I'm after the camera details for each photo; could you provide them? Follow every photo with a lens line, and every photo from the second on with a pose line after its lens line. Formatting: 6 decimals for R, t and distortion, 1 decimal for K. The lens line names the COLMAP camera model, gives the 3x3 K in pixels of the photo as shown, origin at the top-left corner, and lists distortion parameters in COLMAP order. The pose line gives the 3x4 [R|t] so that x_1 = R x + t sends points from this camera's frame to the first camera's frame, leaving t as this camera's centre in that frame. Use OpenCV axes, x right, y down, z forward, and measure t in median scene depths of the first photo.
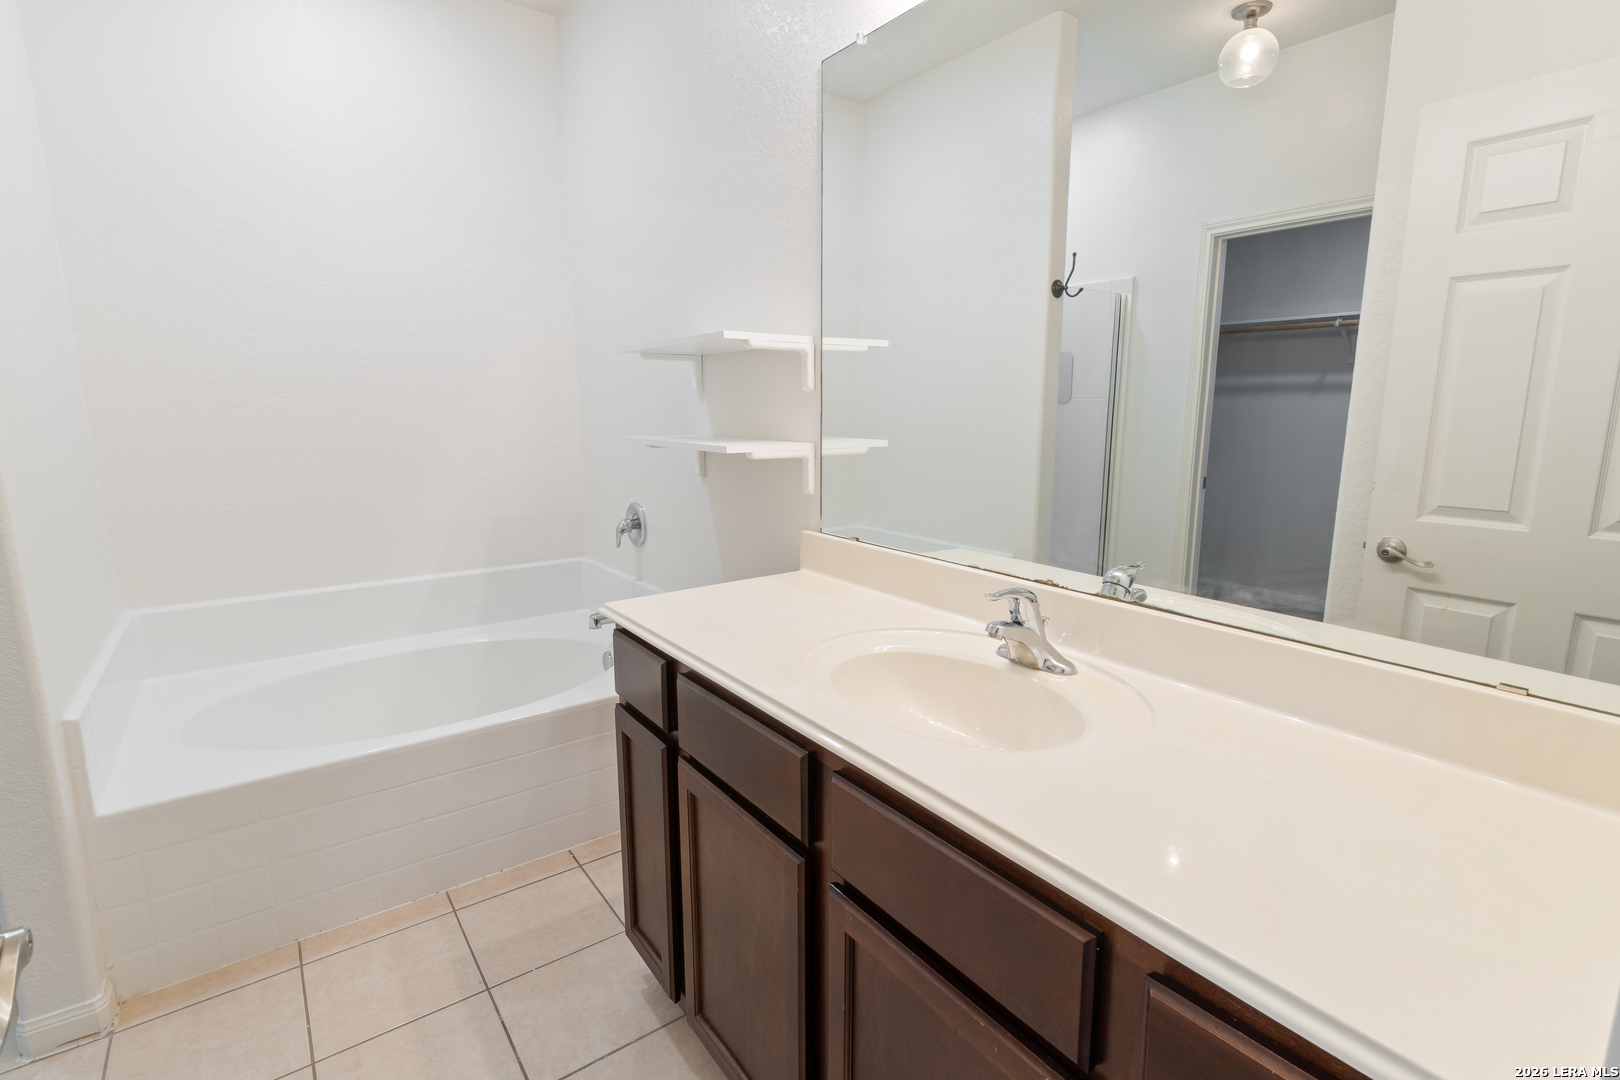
lens RADIAL K [[776.4, 0, 812.9], [0, 776.4, 541.2], [0, 0, 1]] dist [0.003068, -0.001104]
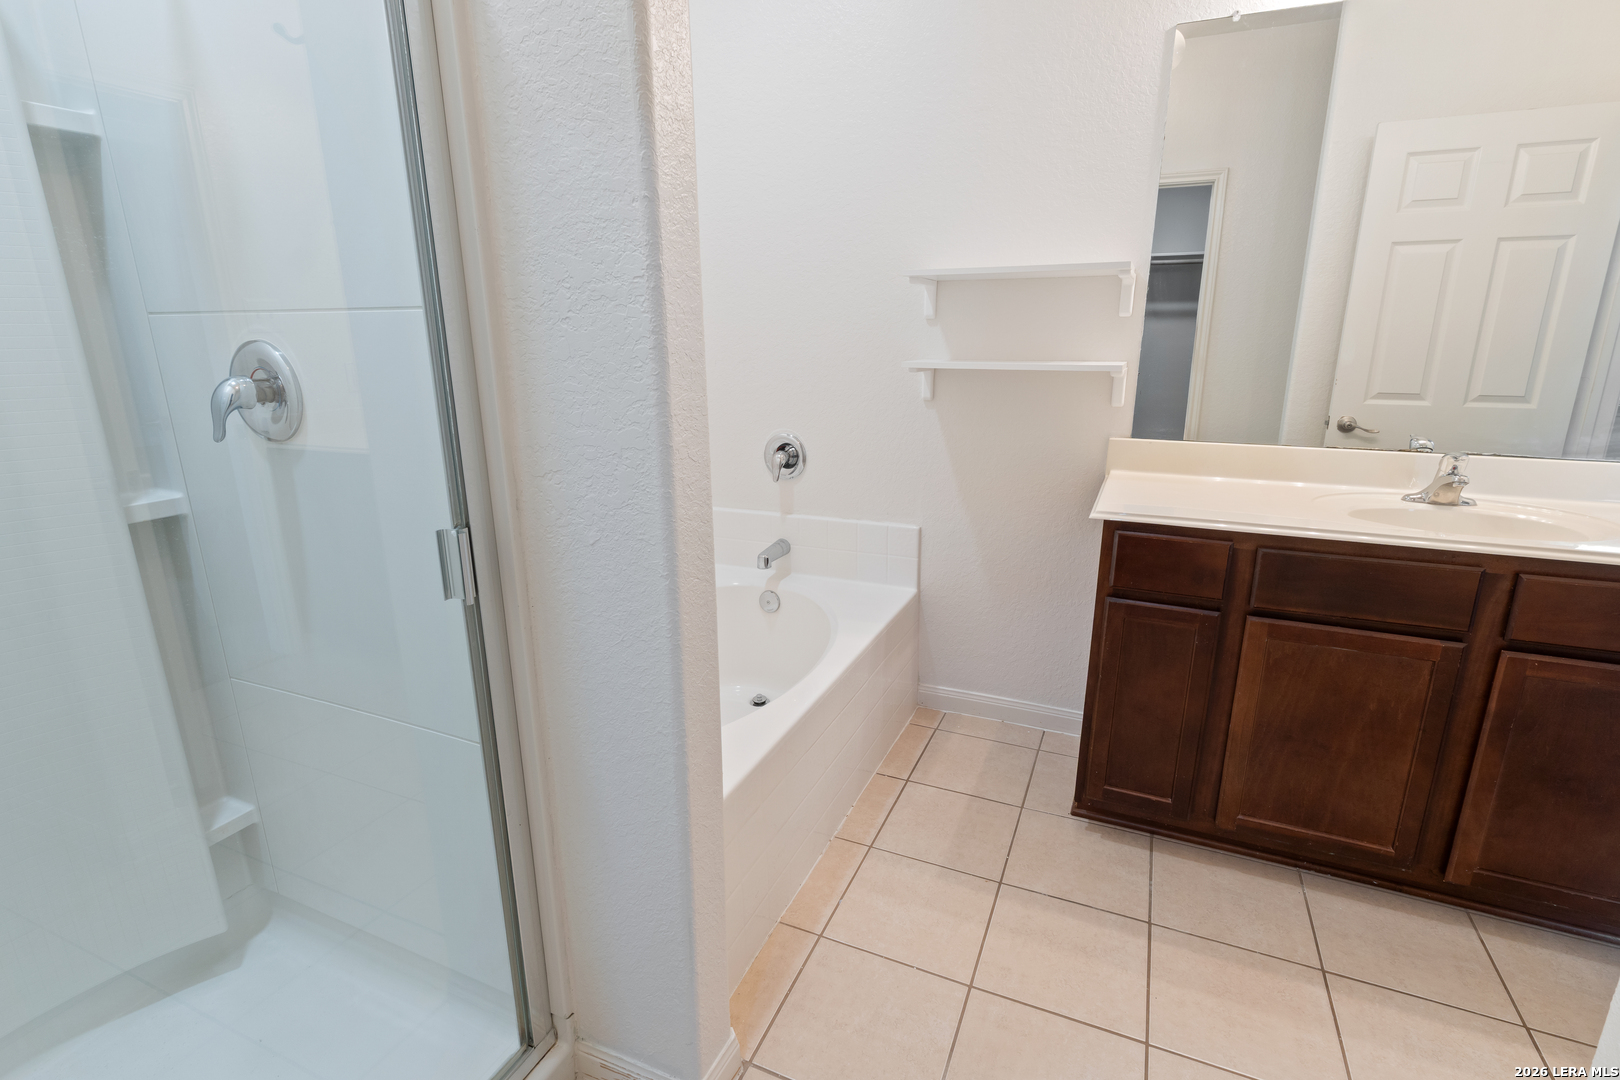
lens RADIAL K [[776.4, 0, 813.4], [0, 776.4, 537.6], [0, 0, 1]] dist [0.003068, -0.001104]
pose [[0.864489, -0.134128, 0.484425, -0.951878], [0.092338, 0.989716, 0.109250, -0.032747], [-0.494097, -0.049715, 0.867984, 0.192110]]
